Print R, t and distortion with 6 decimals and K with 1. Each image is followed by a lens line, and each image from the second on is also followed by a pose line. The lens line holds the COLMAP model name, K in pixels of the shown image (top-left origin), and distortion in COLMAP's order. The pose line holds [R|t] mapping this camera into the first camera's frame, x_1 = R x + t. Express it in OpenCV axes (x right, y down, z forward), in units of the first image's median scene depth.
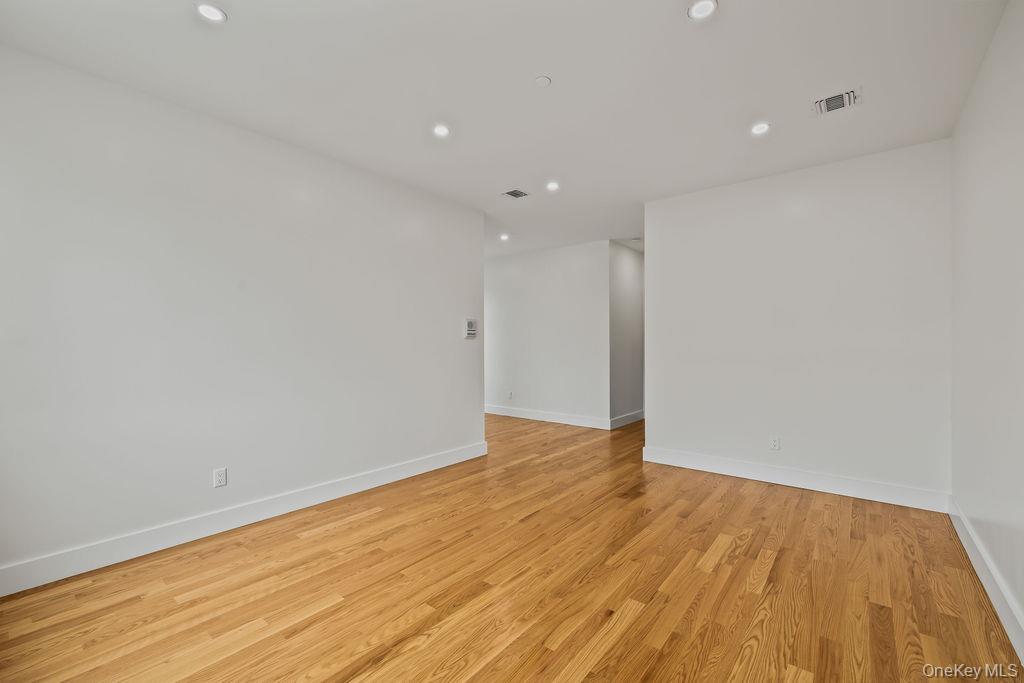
lens RADIAL K [[429.7, 0, 515.6], [0, 429.7, 343.4], [0, 0, 1]] dist [0.003983, 0.000147]
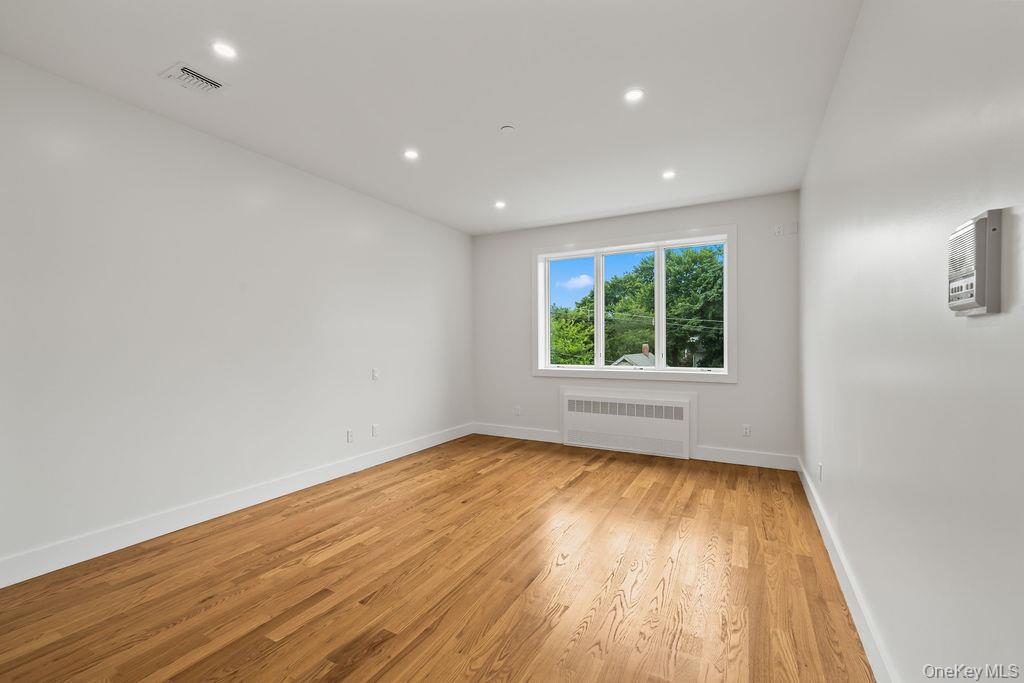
lens RADIAL K [[429.7, 0, 518.0], [0, 429.7, 343.8], [0, 0, 1]] dist [0.003983, 0.000147]
pose [[-0.981908, 0.002608, -0.189339, 0.264522], [0.002155, 0.999994, 0.002597, -0.004709], [0.189345, 0.002142, -0.981908, 2.177828]]
